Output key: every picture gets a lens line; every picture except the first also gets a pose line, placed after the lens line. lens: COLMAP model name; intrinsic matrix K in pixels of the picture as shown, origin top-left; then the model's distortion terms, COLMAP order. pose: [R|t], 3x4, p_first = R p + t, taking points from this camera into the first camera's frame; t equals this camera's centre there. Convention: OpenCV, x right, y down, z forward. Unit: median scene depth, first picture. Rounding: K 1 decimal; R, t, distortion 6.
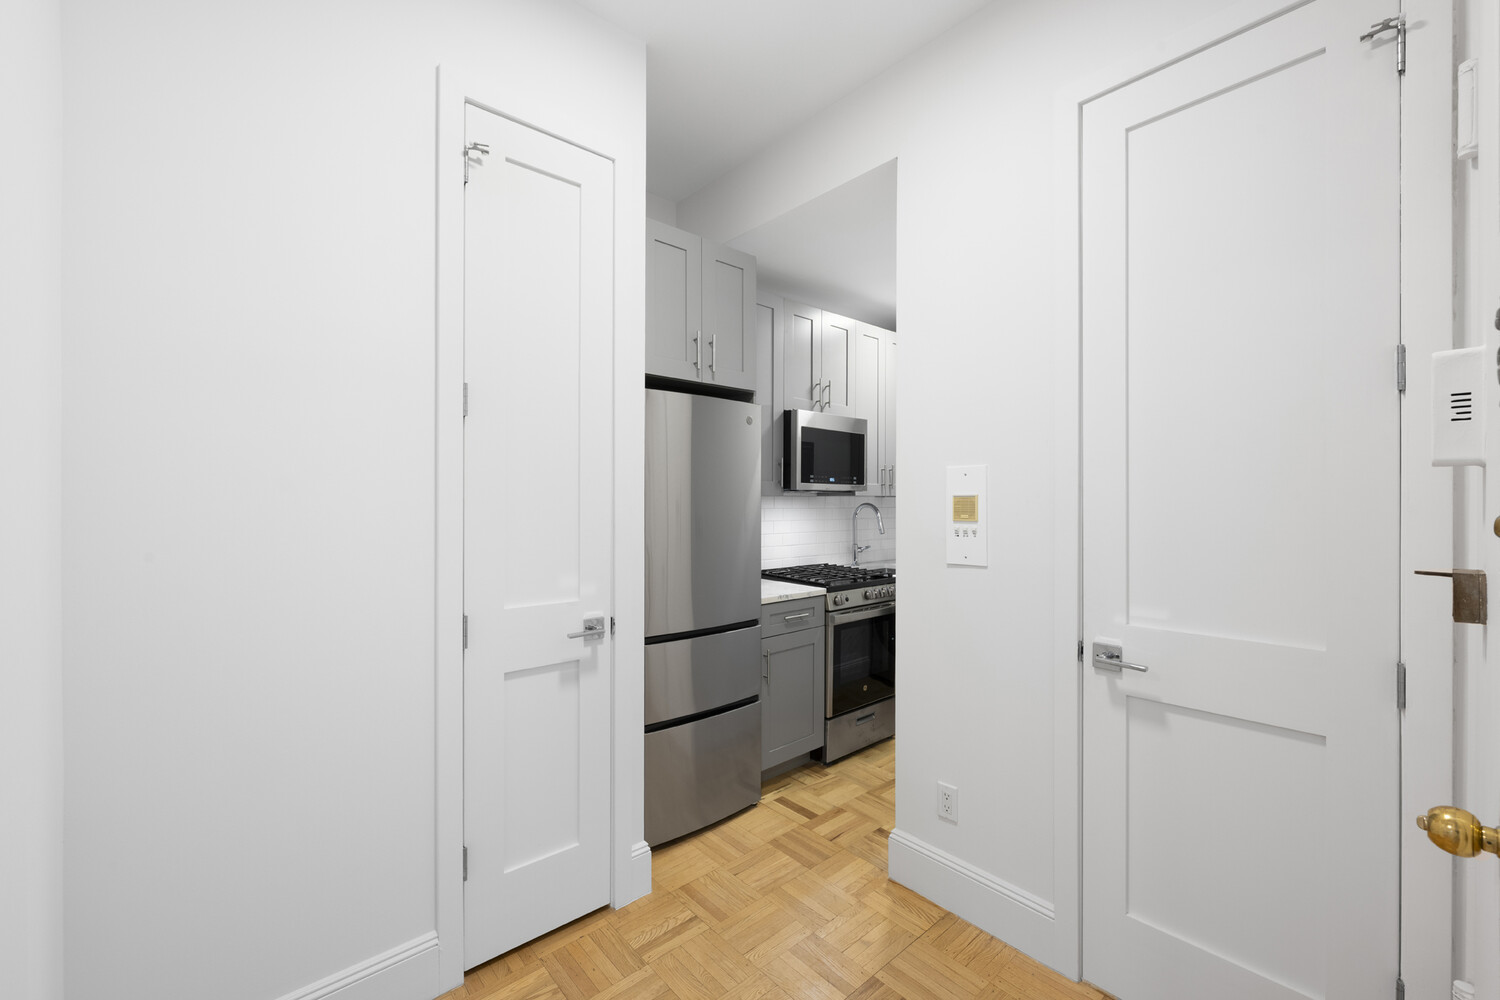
lens RADIAL K [[614.4, 0, 763.0], [0, 614.4, 498.6], [0, 0, 1]] dist [-0.001990, 0.000609]
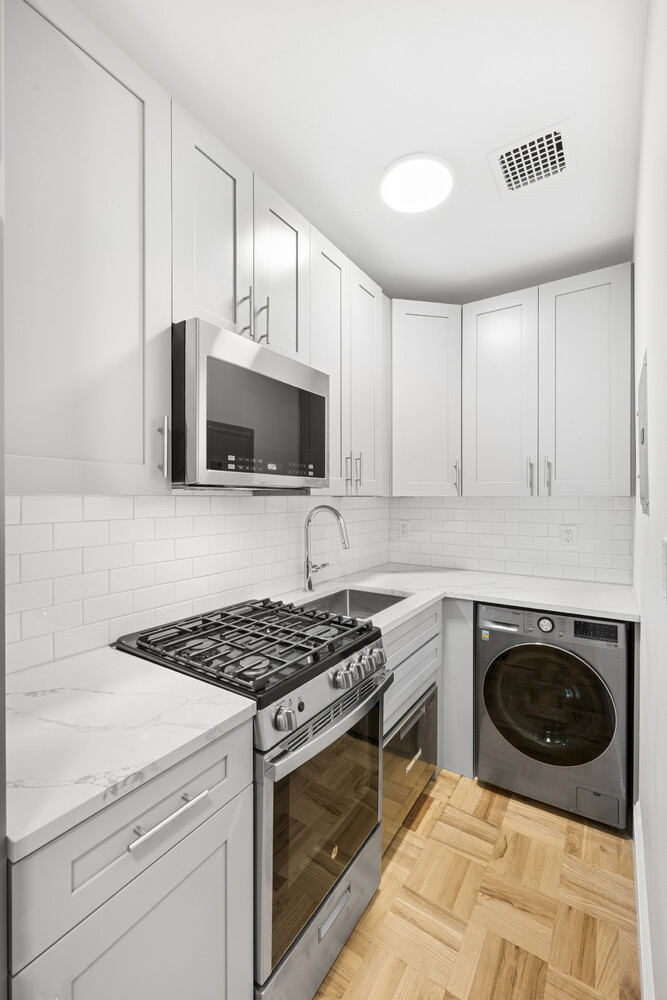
lens RADIAL K [[409.6, 0, 336.0], [0, 409.6, 499.0], [0, 0, 1]] dist [-0.001990, 0.000609]
pose [[0.971937, -0.006315, 0.235158, 0.079946], [0.005536, 0.999977, 0.003974, -0.002274], [-0.235177, -0.002561, 0.971949, 0.615305]]
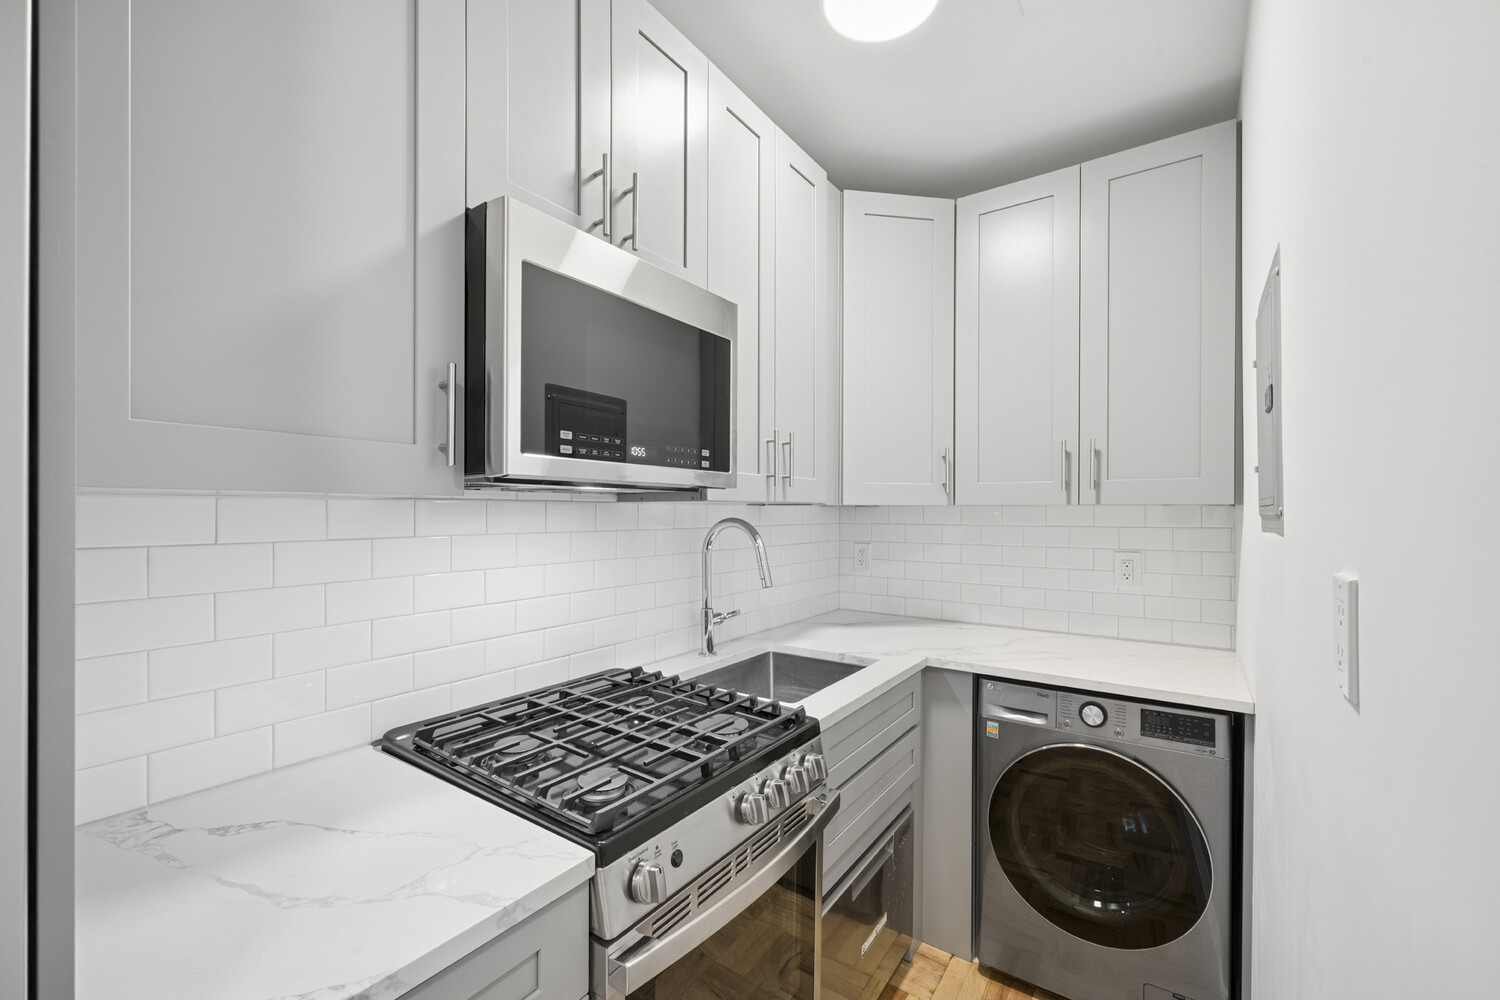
lens RADIAL K [[614.4, 0, 748.1], [0, 614.4, 509.2], [0, 0, 1]] dist [-0.001990, 0.000609]
pose [[0.977595, -0.001473, 0.210489, 0.099068], [0.001554, 0.999999, -0.000222, 0.001410], [-0.210489, 0.000544, 0.977596, 0.648496]]
